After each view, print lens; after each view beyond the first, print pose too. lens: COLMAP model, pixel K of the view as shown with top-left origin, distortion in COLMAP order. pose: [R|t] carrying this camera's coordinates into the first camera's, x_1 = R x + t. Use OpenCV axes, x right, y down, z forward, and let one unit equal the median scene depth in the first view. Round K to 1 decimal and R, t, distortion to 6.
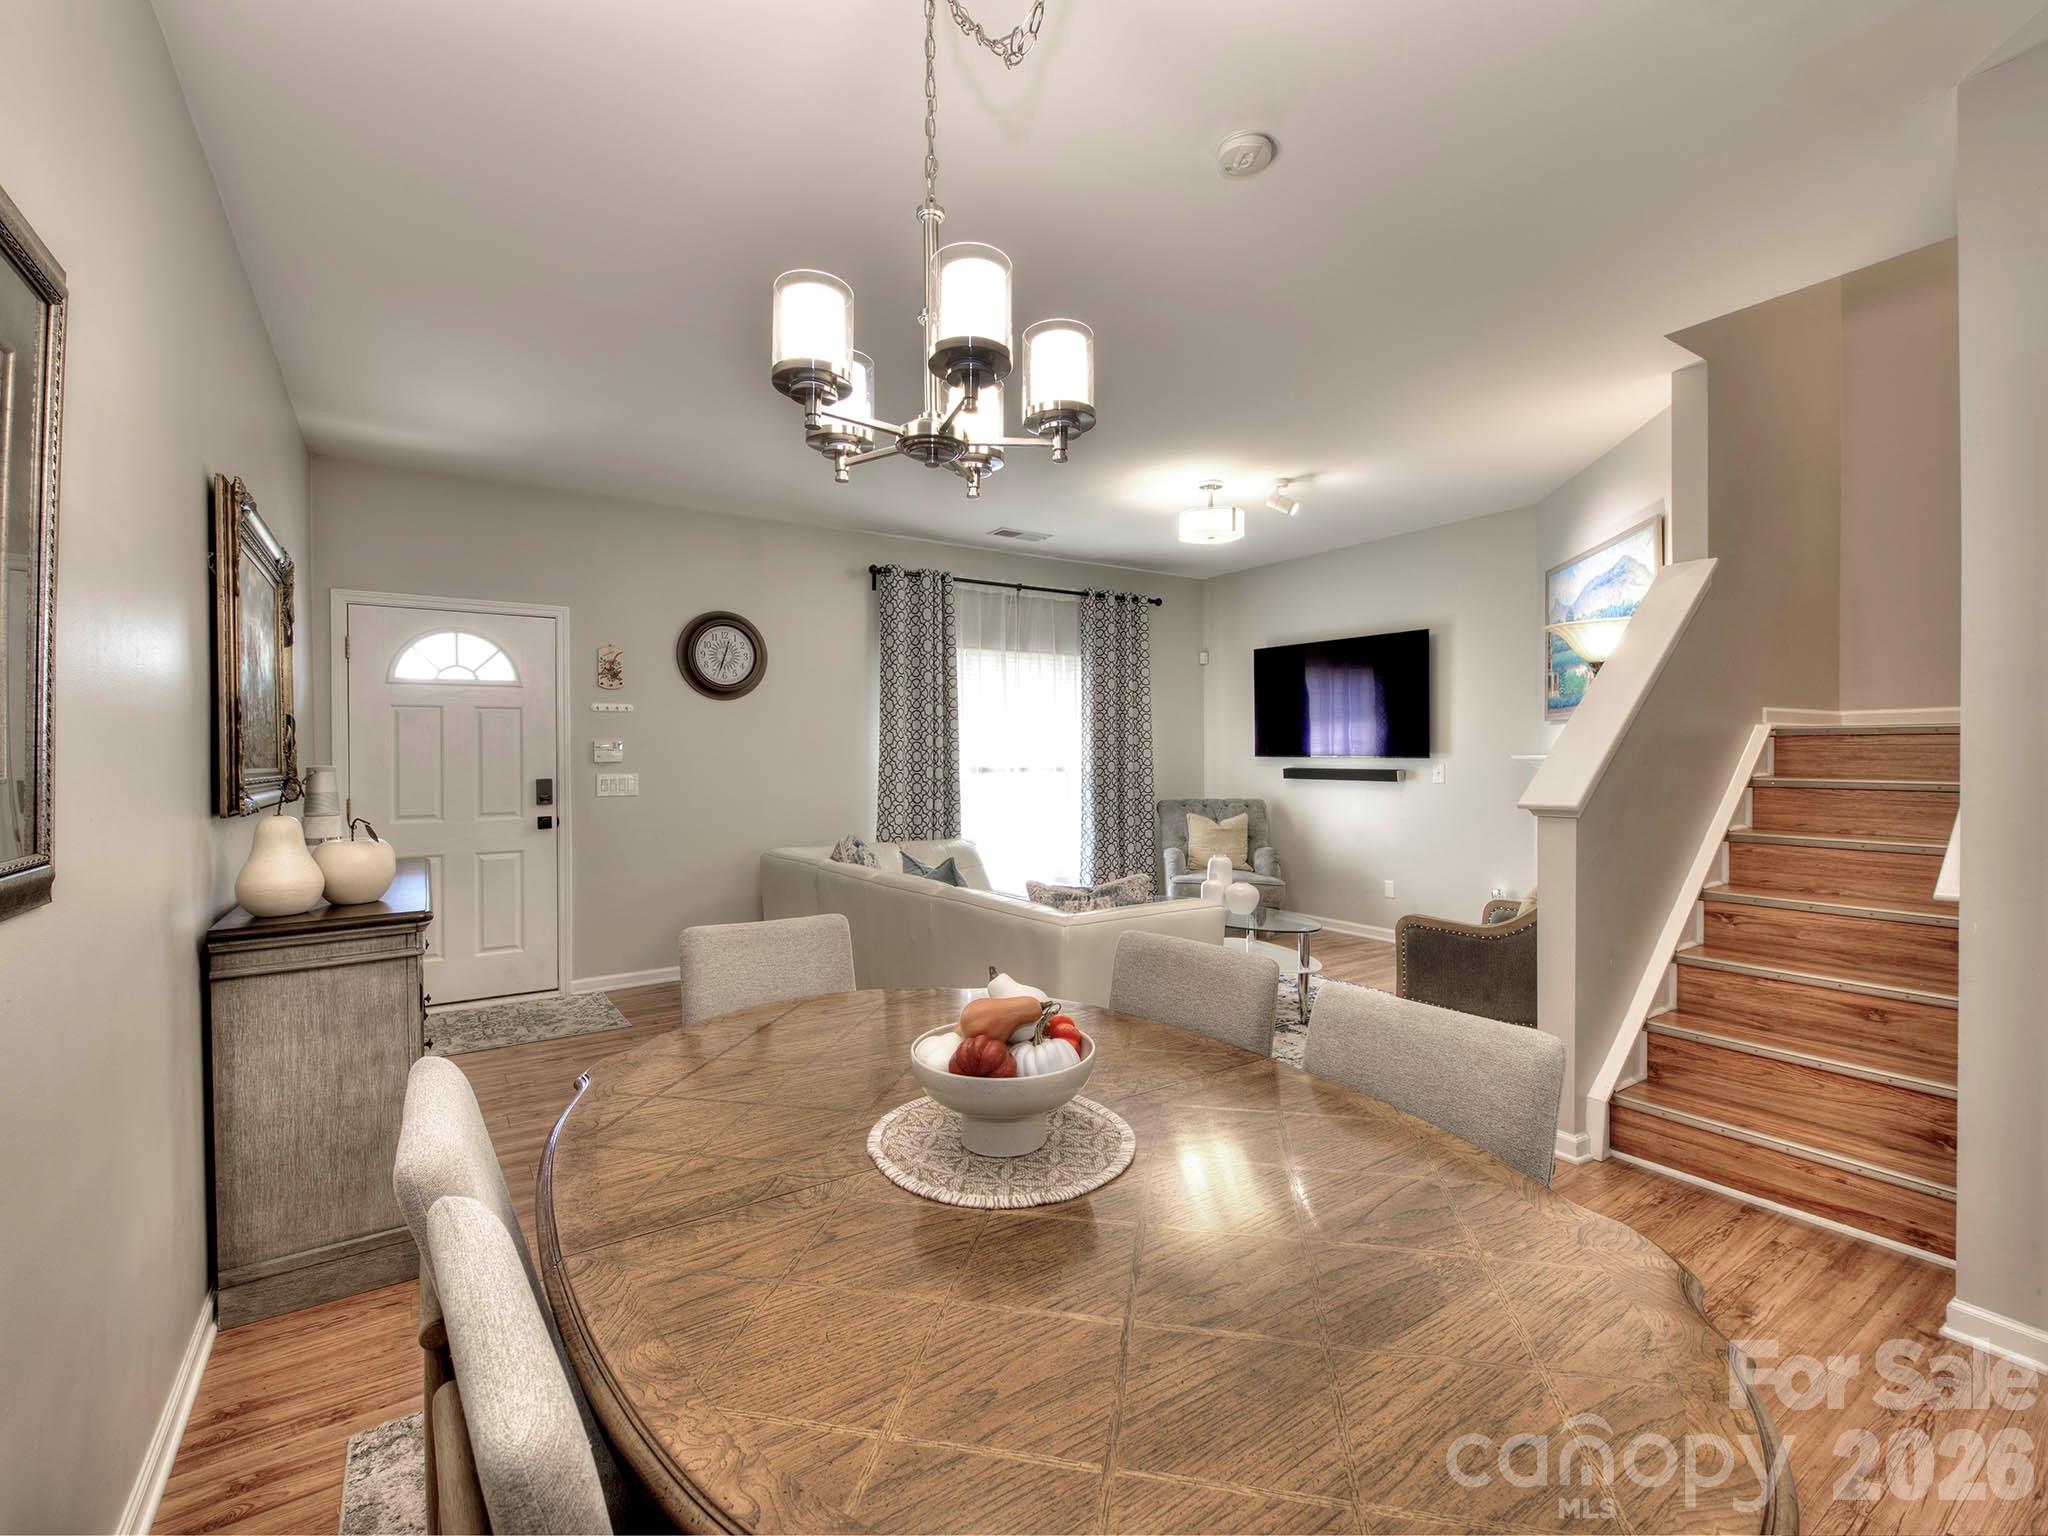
lens RADIAL K [[907.7, 0, 1020.8], [0, 907.7, 756.9], [0, 0, 1]] dist [0.002788, -0.002006]
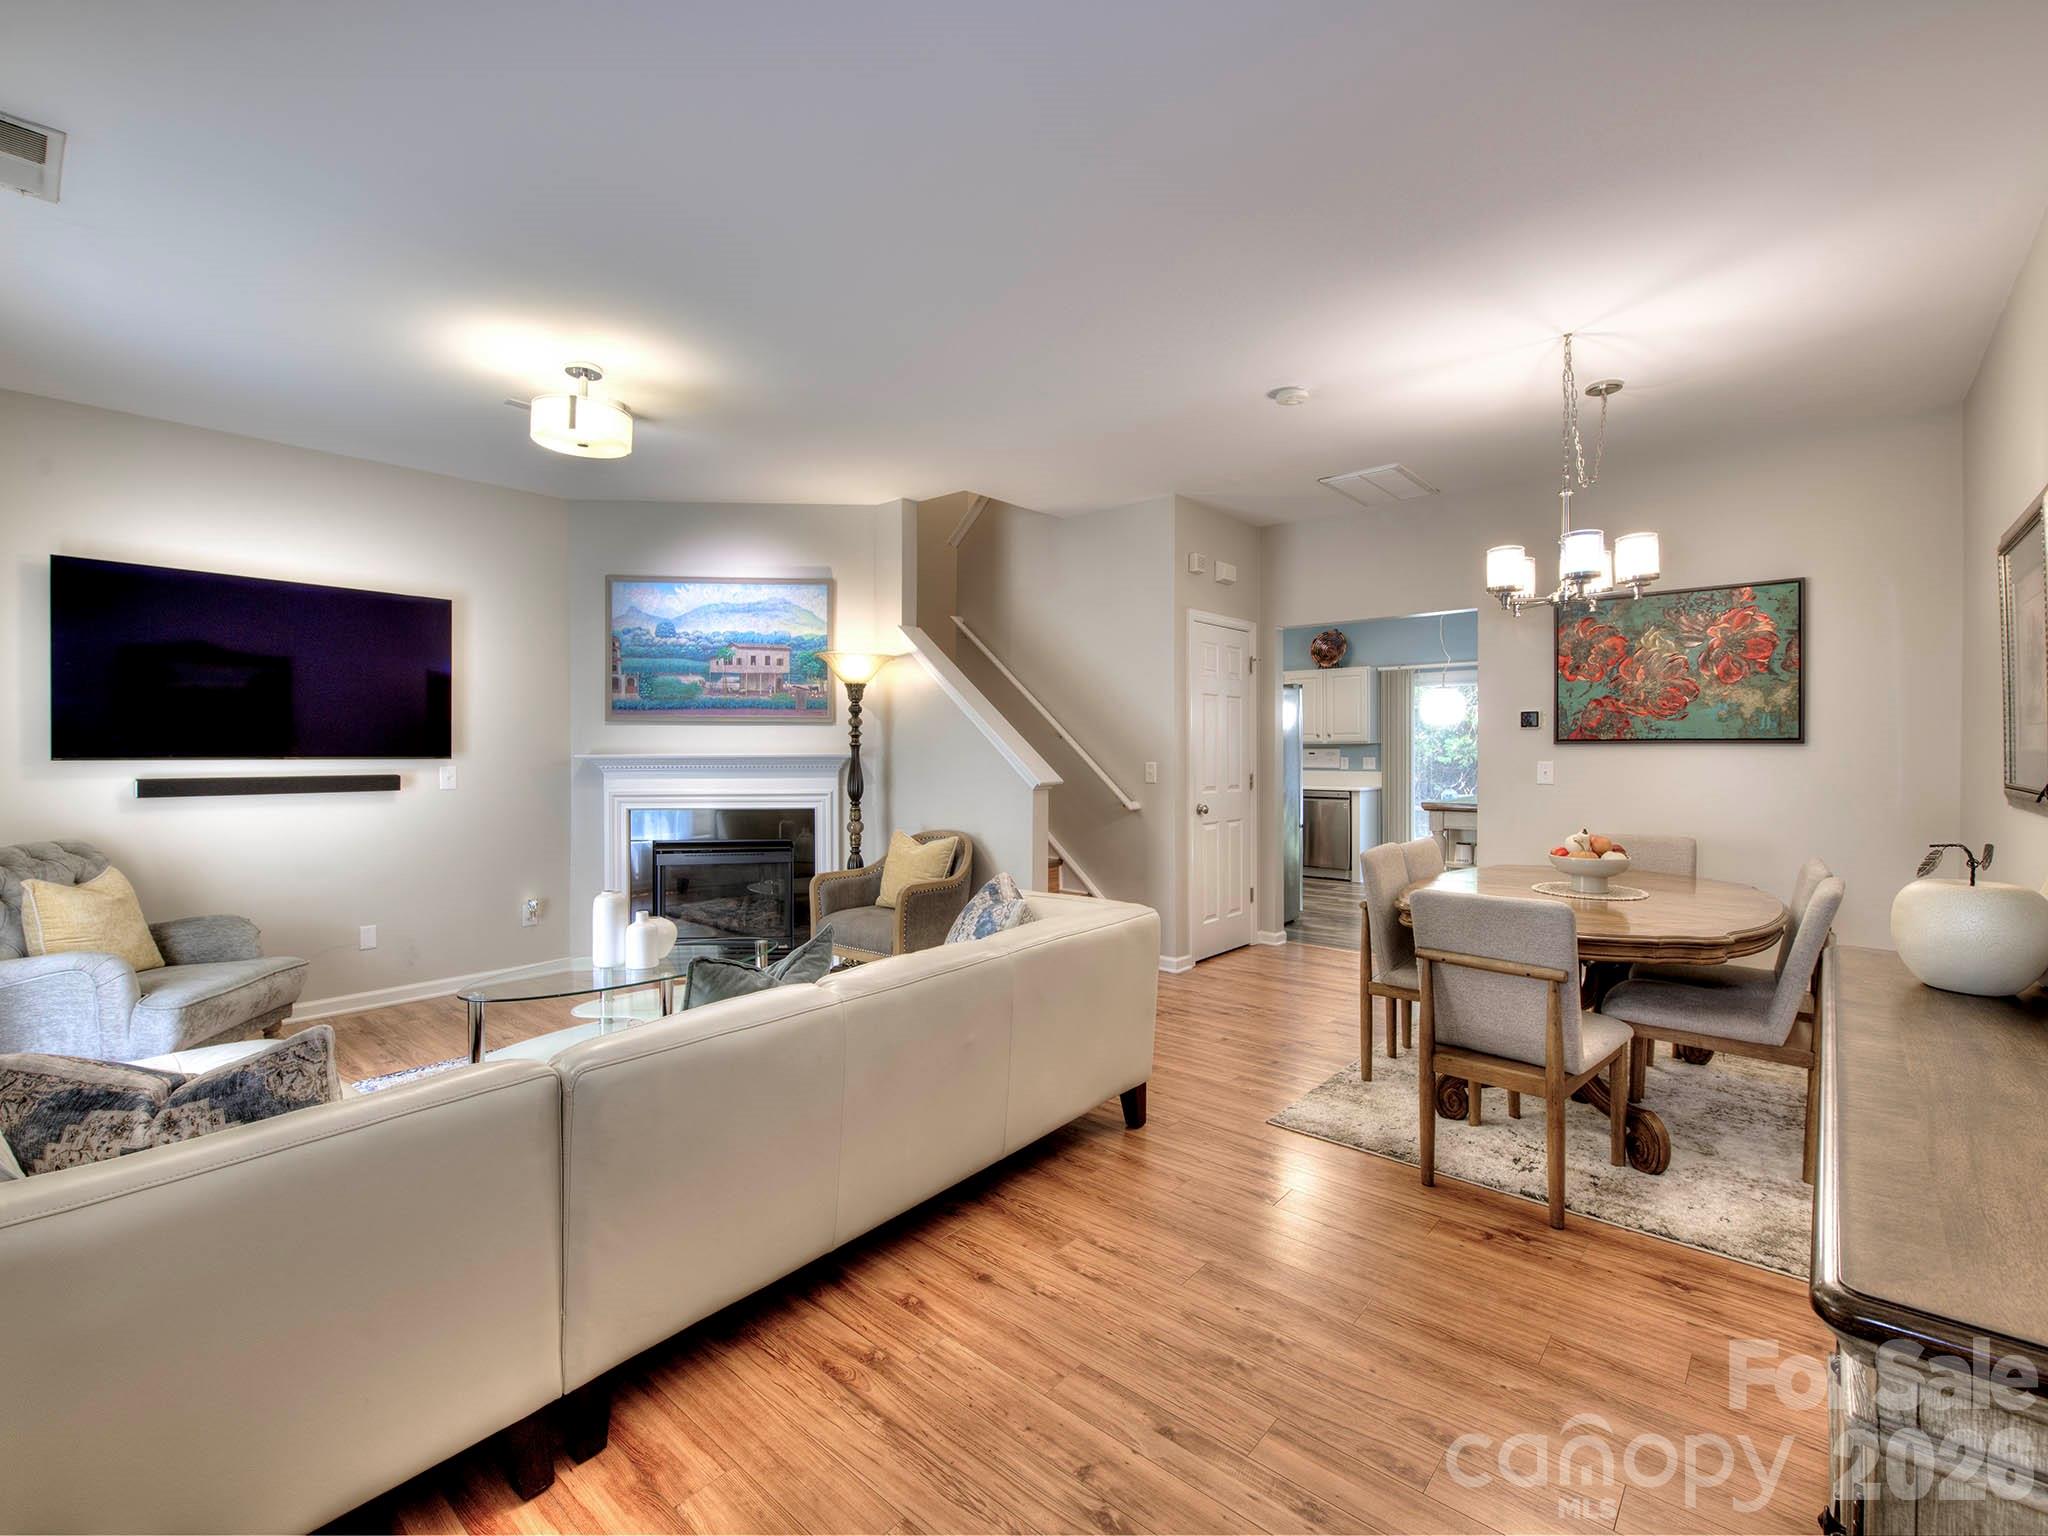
lens RADIAL K [[907.7, 0, 1020.2], [0, 907.7, 761.6], [0, 0, 1]] dist [0.002788, -0.002006]
pose [[-0.264312, -0.006839, 0.964413, -0.456338], [0.009503, 0.999908, 0.009696, 0.000436], [-0.964390, 0.011728, -0.264223, 0.702212]]
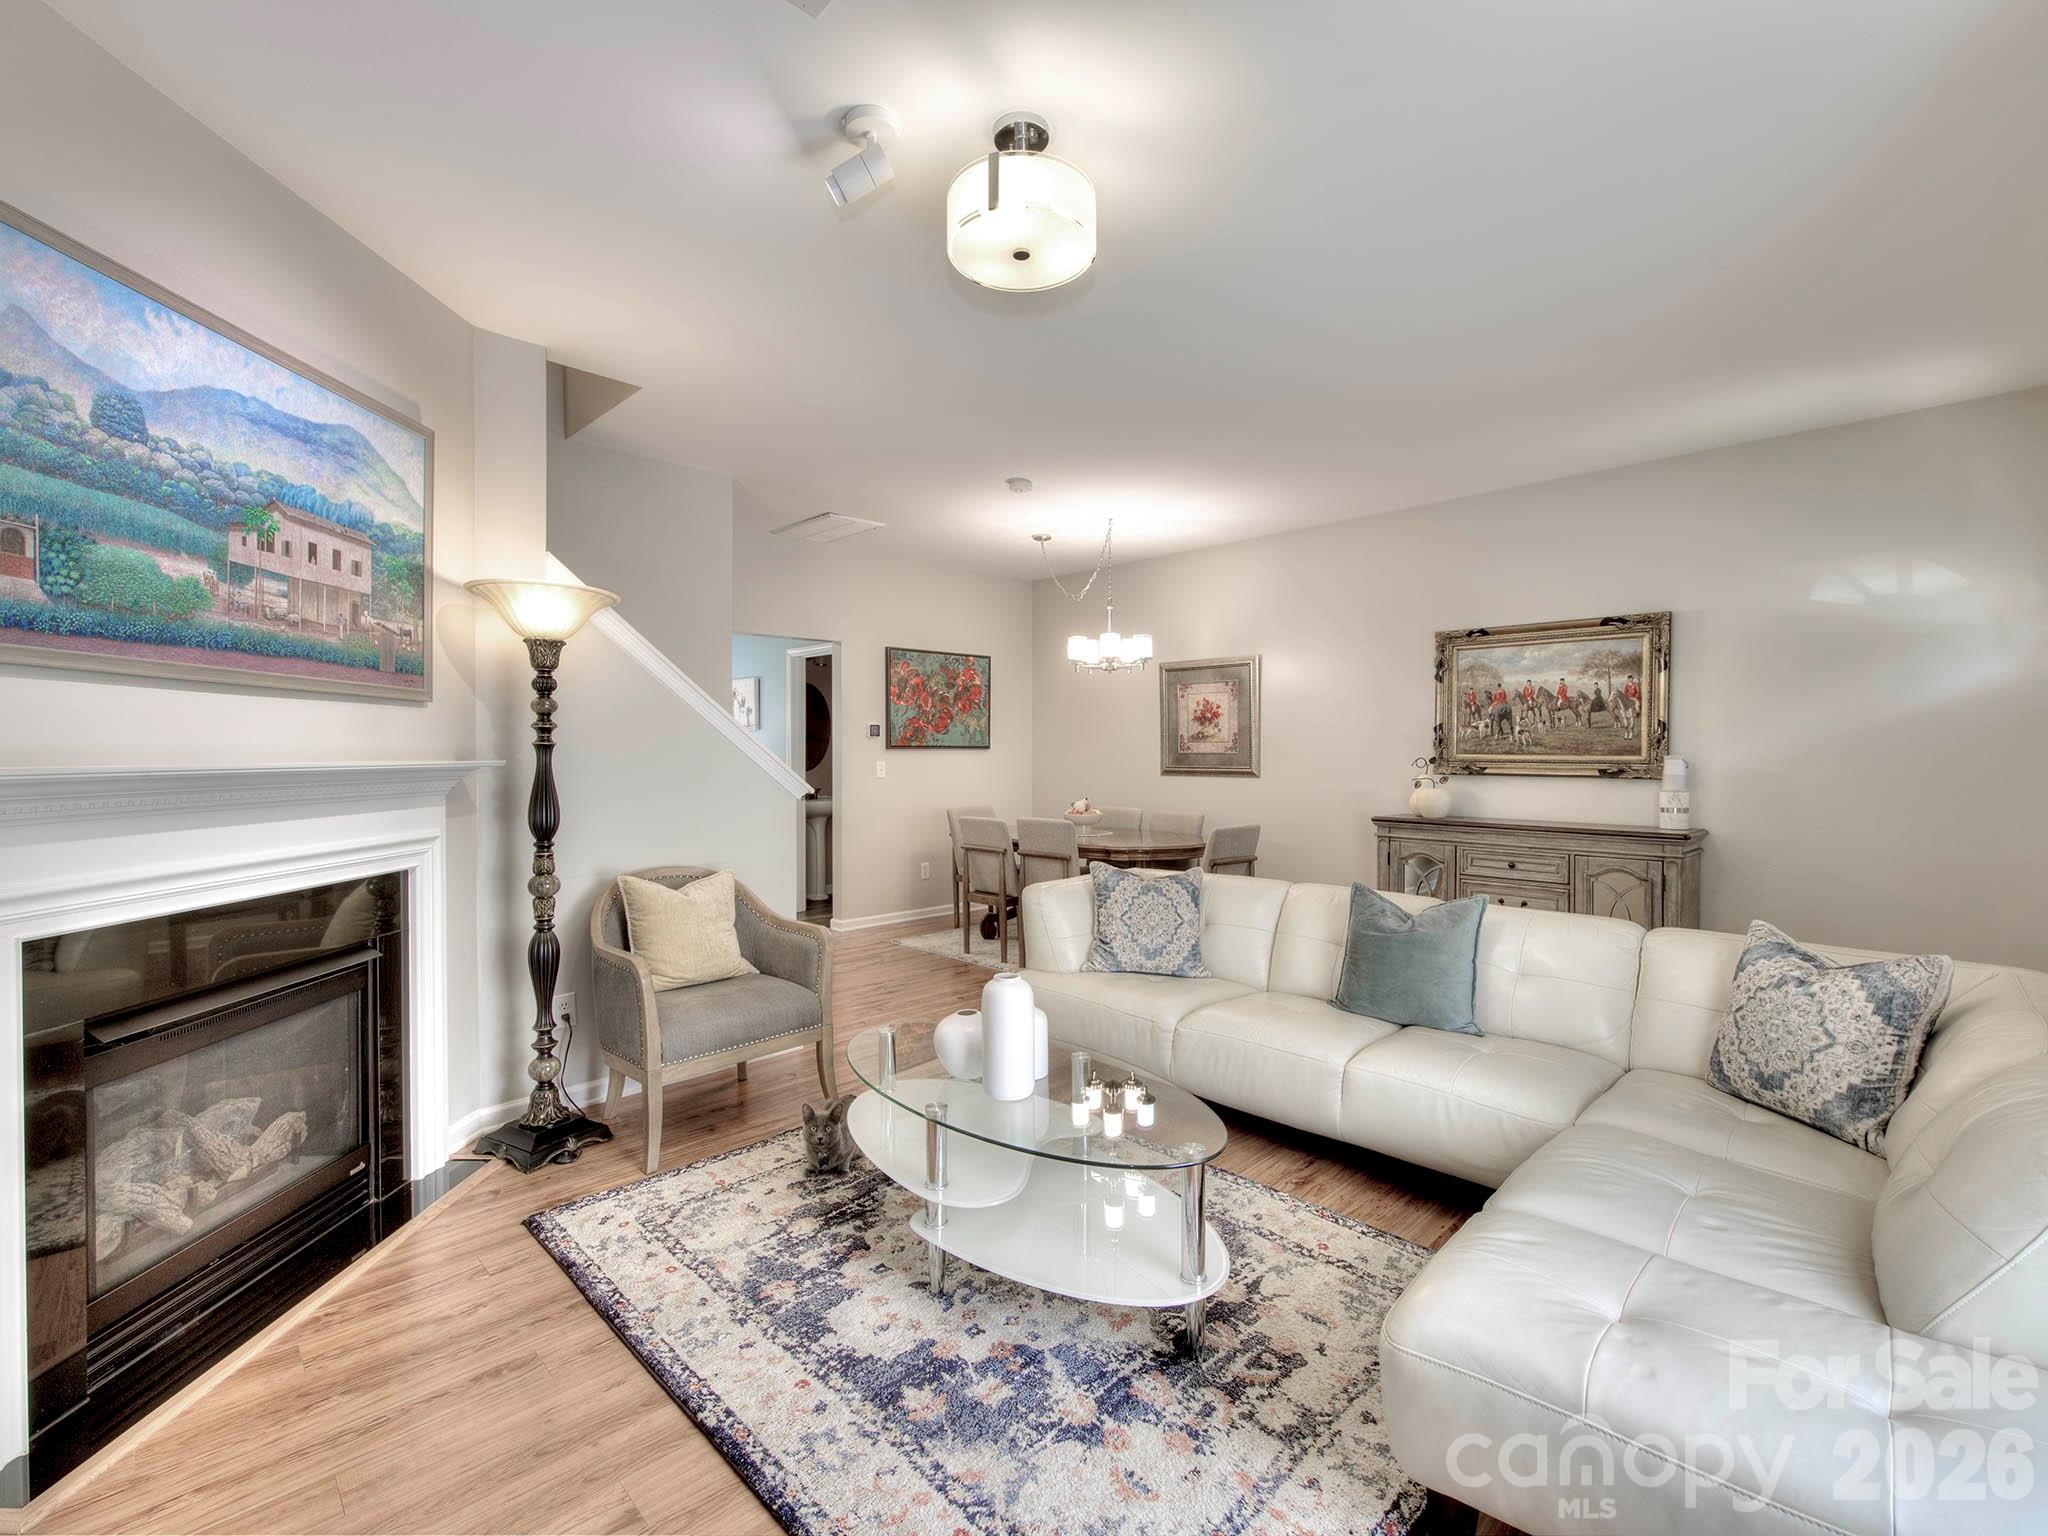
lens RADIAL K [[907.7, 0, 1024.0], [0, 907.7, 762.7], [0, 0, 1]] dist [0.002788, -0.002006]
pose [[-0.983492, 0.010422, -0.180650, 0.235128], [0.007042, 0.999788, 0.019344, -0.006527], [0.180813, 0.017753, -0.983357, 1.164199]]
